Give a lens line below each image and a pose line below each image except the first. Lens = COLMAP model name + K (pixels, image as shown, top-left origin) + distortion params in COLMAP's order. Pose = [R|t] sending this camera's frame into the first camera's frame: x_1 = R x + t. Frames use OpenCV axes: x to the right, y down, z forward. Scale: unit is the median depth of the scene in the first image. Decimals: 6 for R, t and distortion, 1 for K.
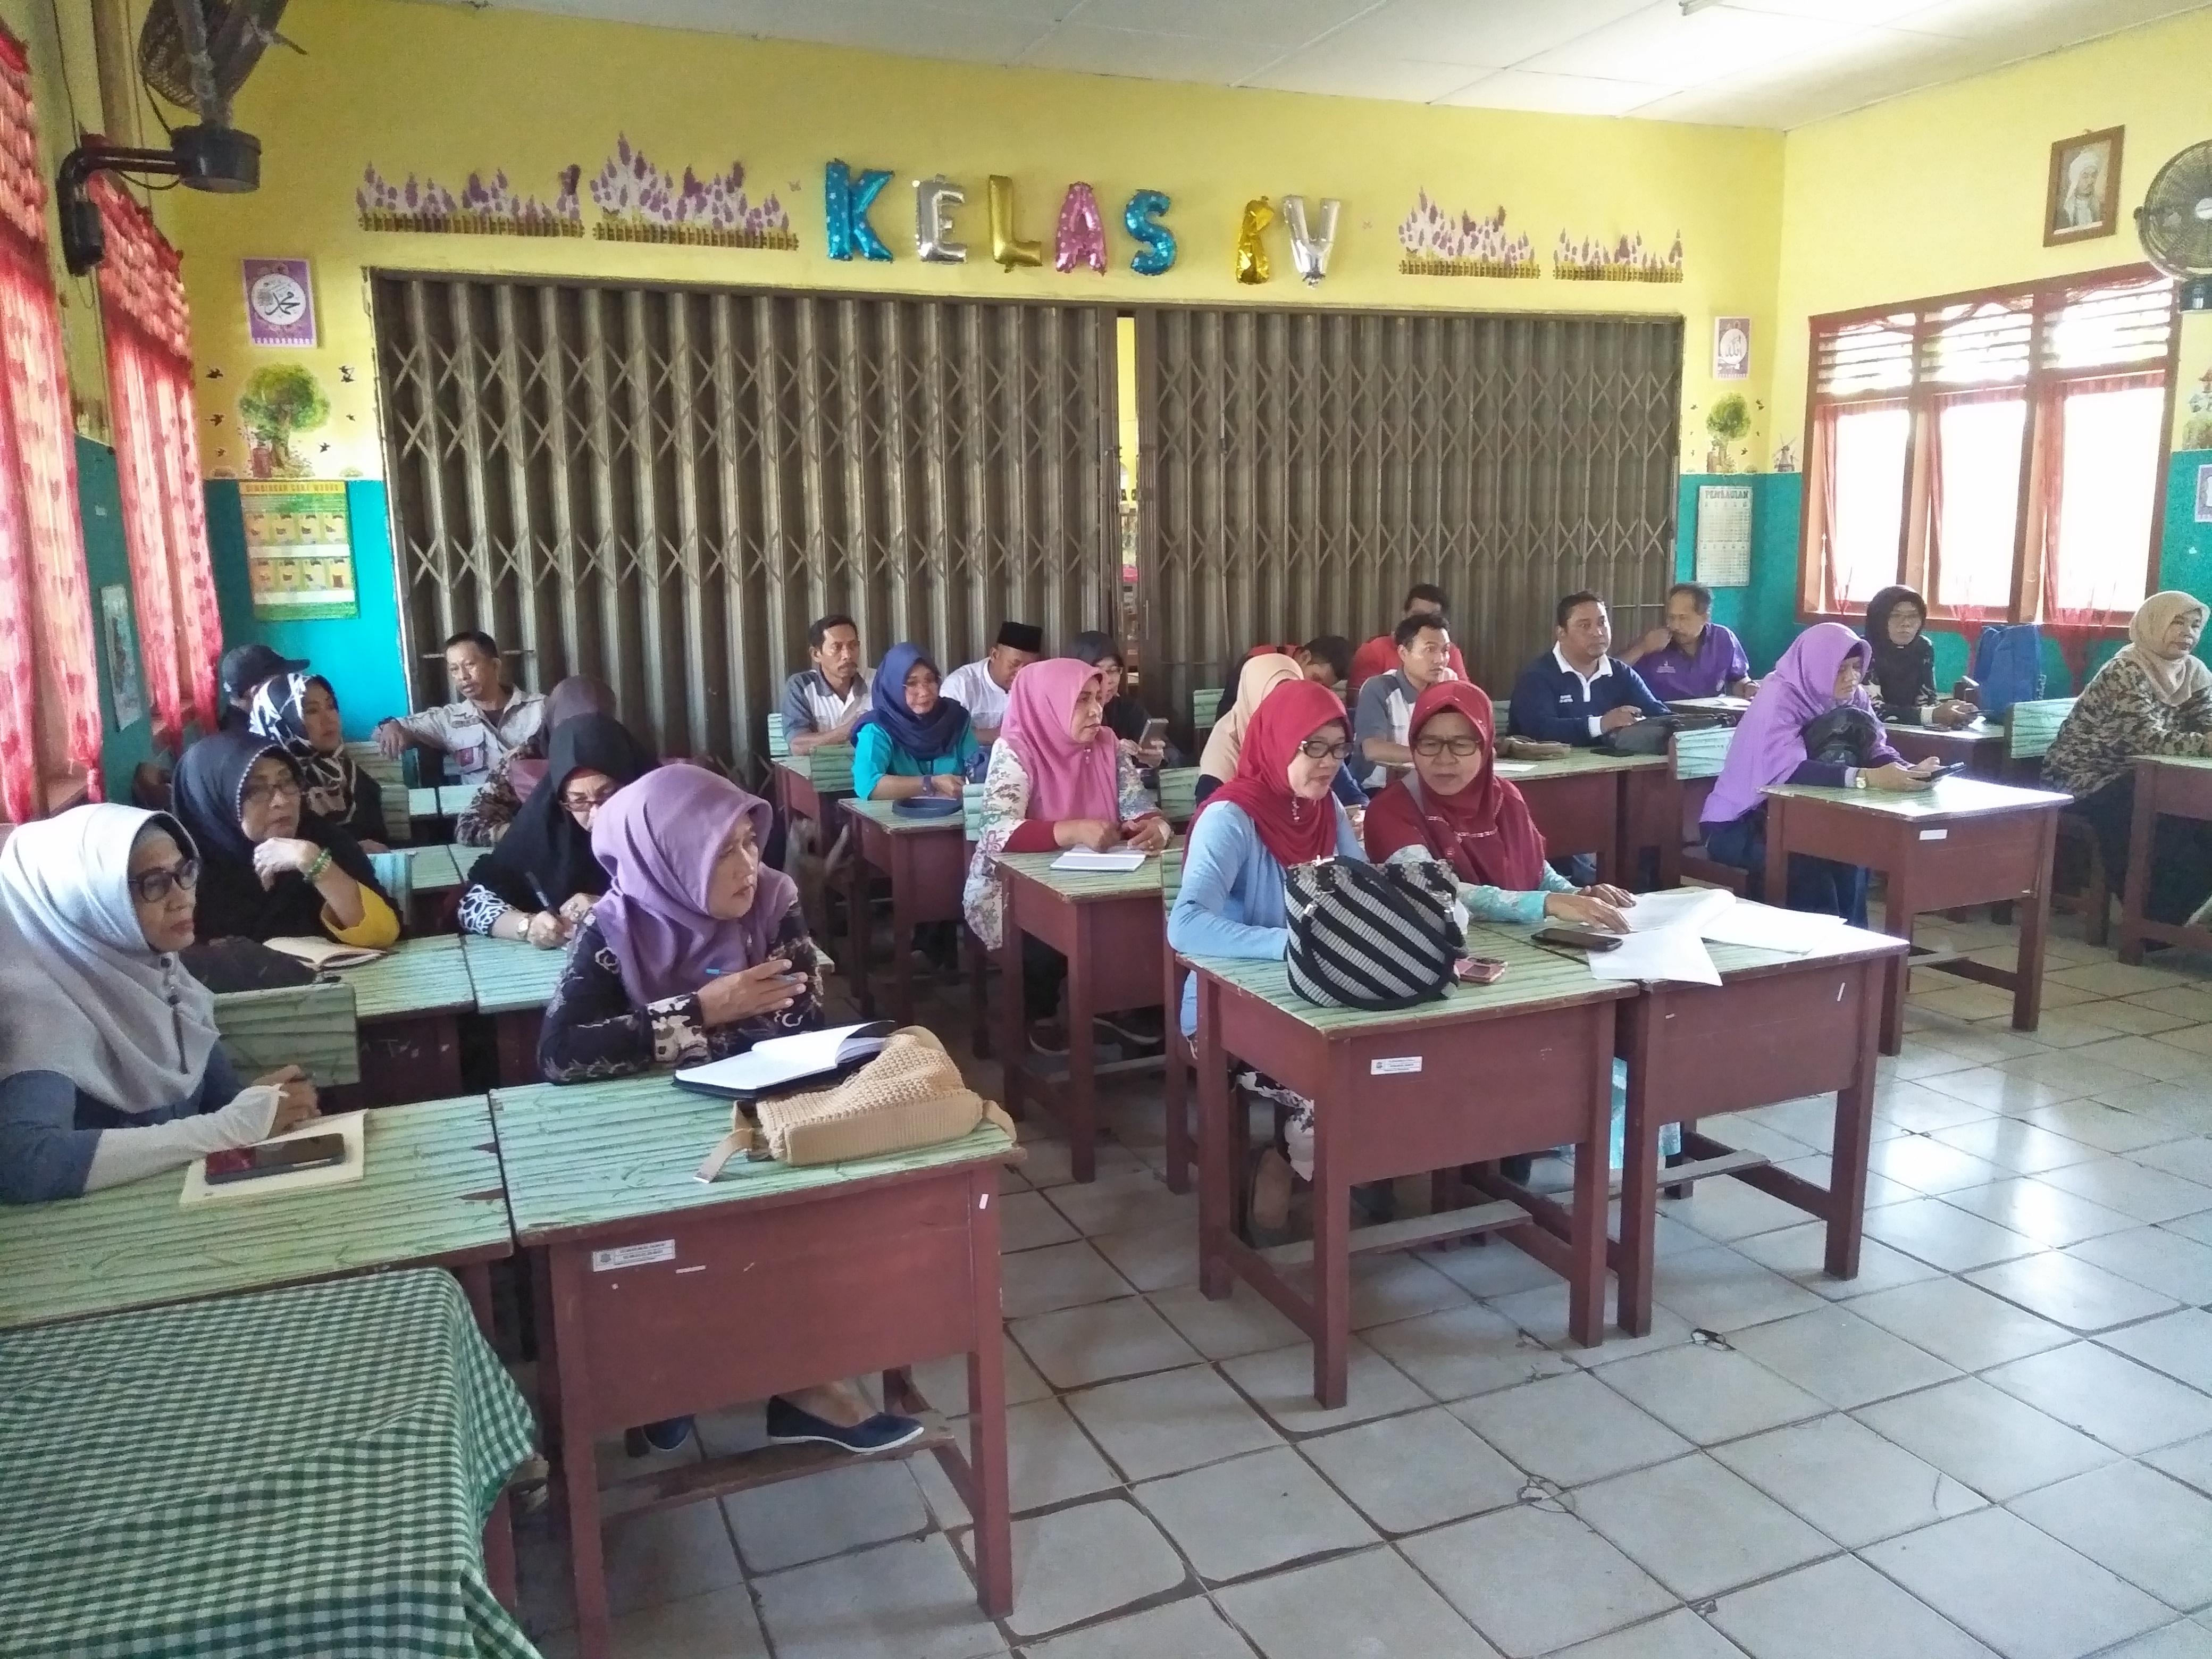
lens RADIAL K [[1670.7, 0, 1107.0], [0, 1670.7, 820.5], [0, 0, 1]] dist [0.013554, -0.019178]
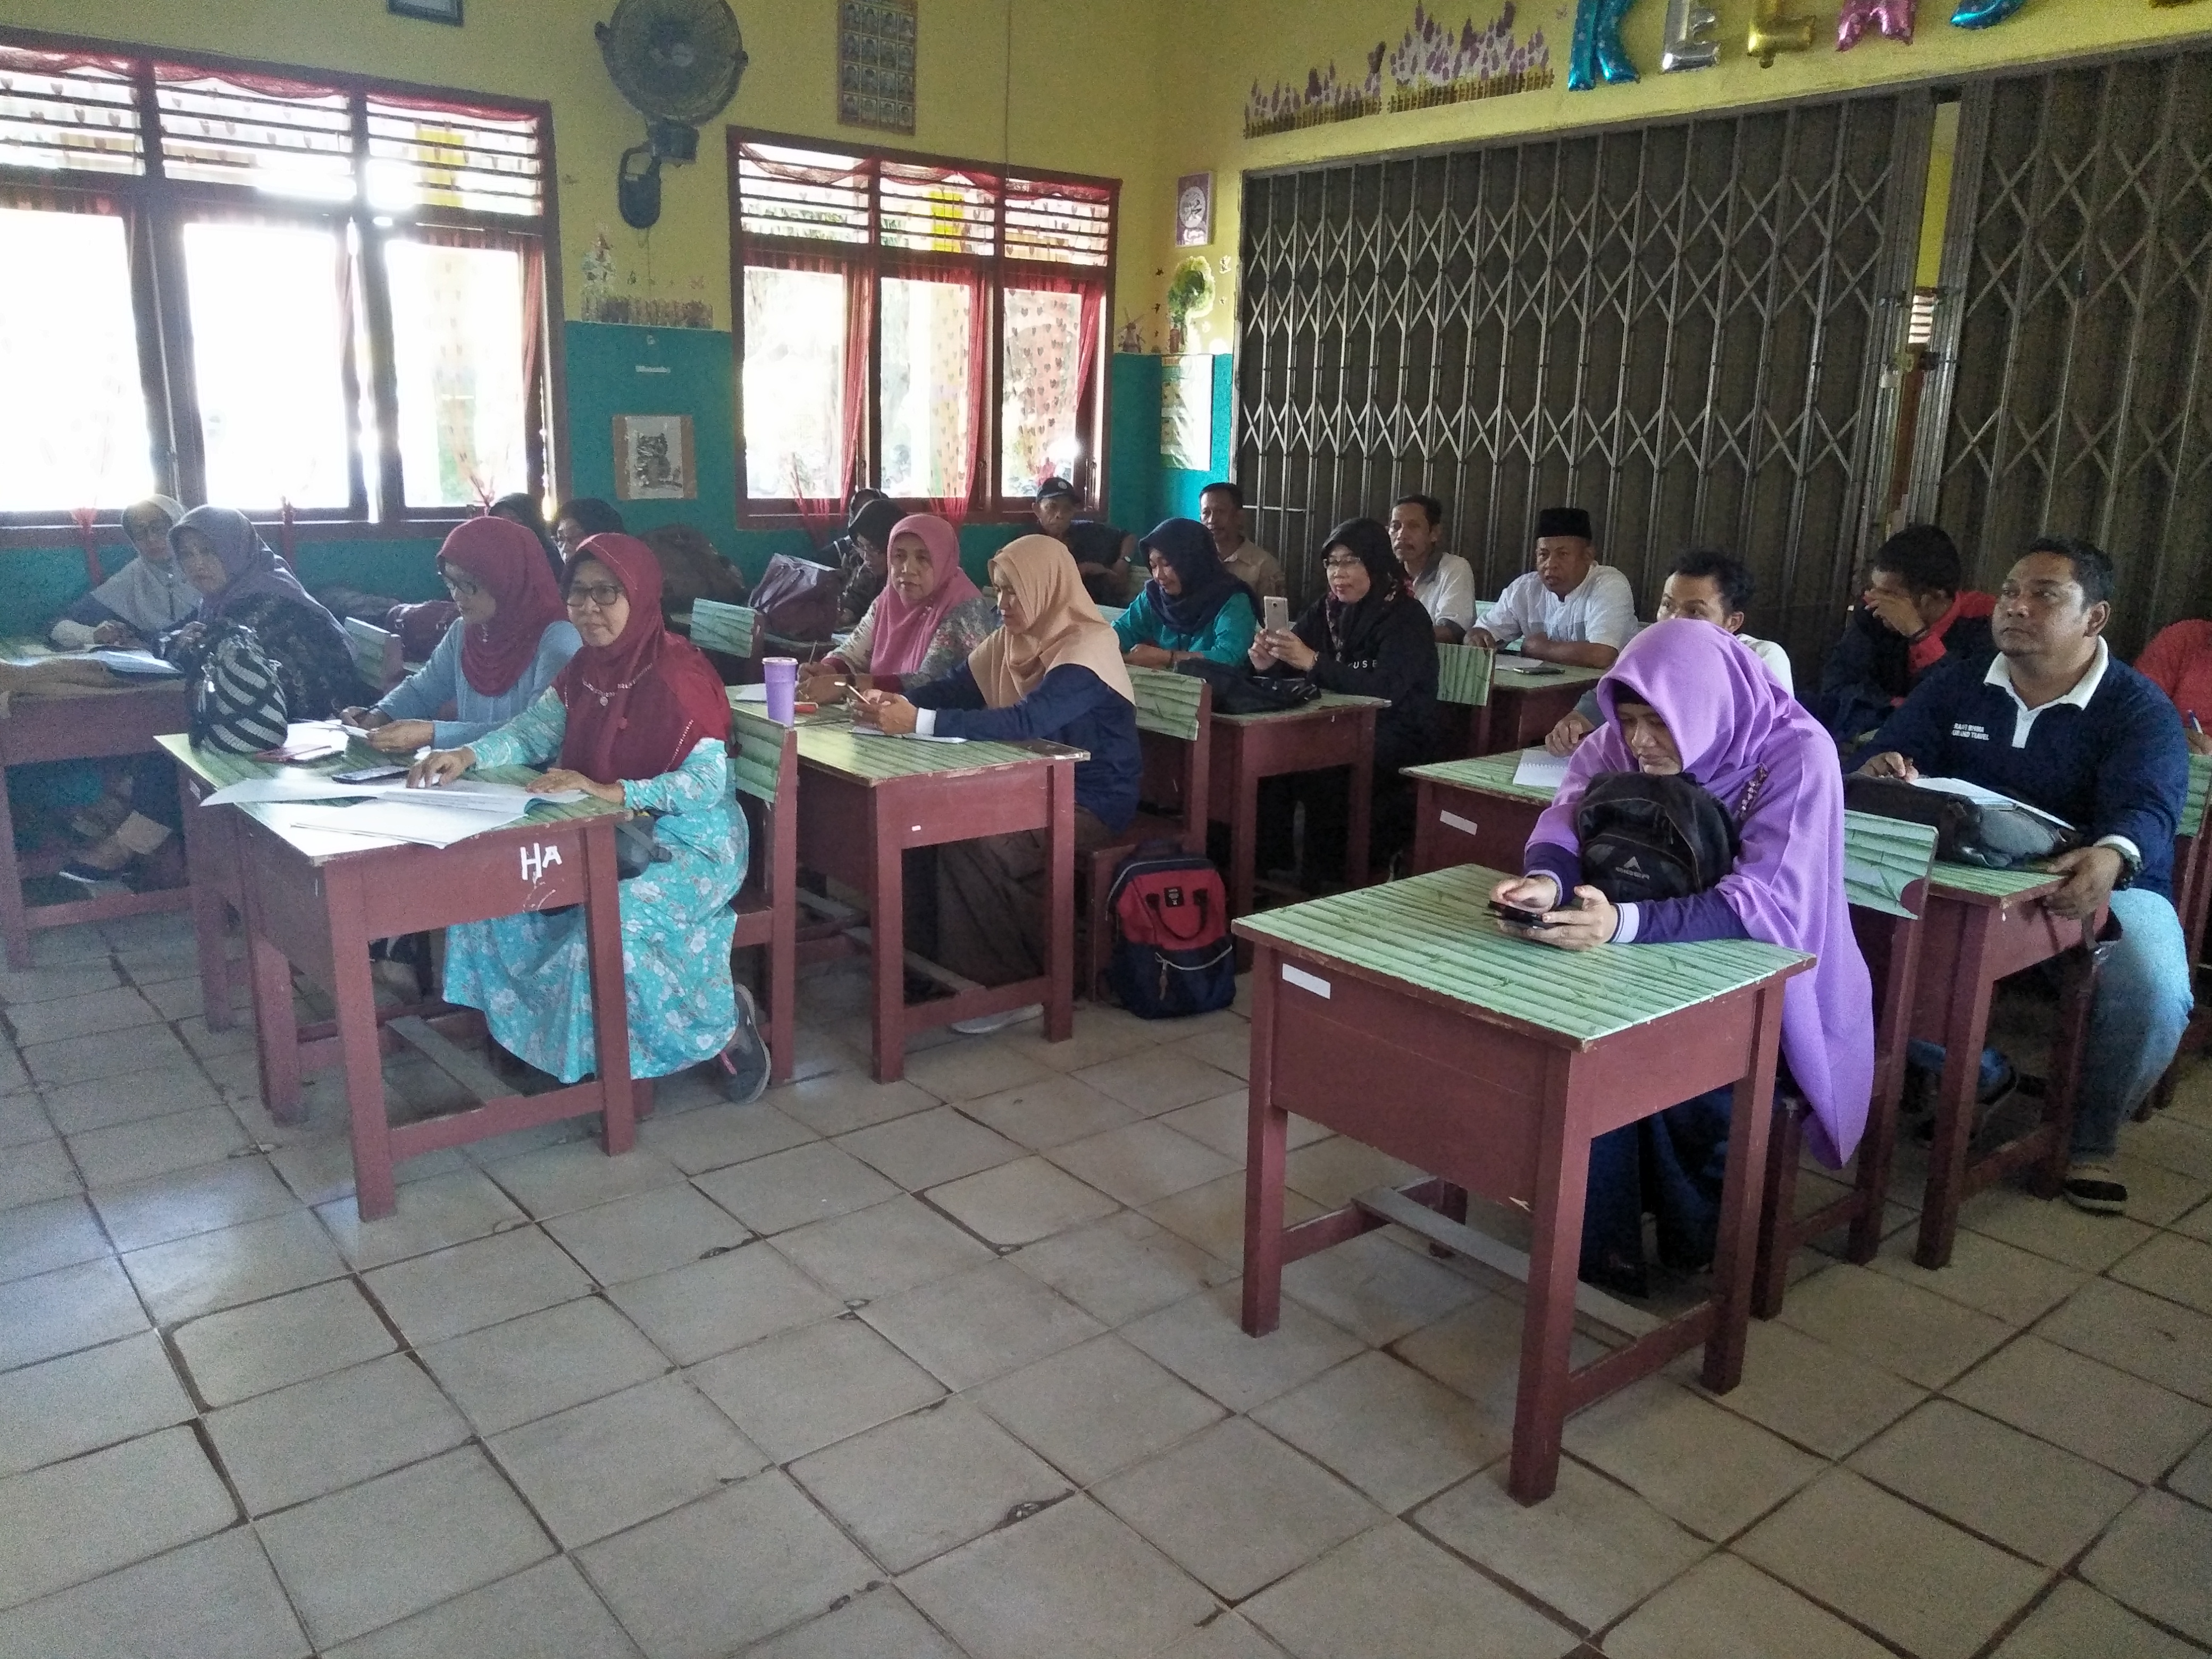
lens RADIAL K [[1670.7, 0, 1106.0], [0, 1670.7, 823.3], [0, 0, 1]] dist [0.013554, -0.019178]
pose [[0.278841, 0.247751, -0.927829, 0.737076], [-0.188429, 0.961484, 0.200109, -0.104038], [0.941670, 0.119032, 0.314785, 0.584922]]
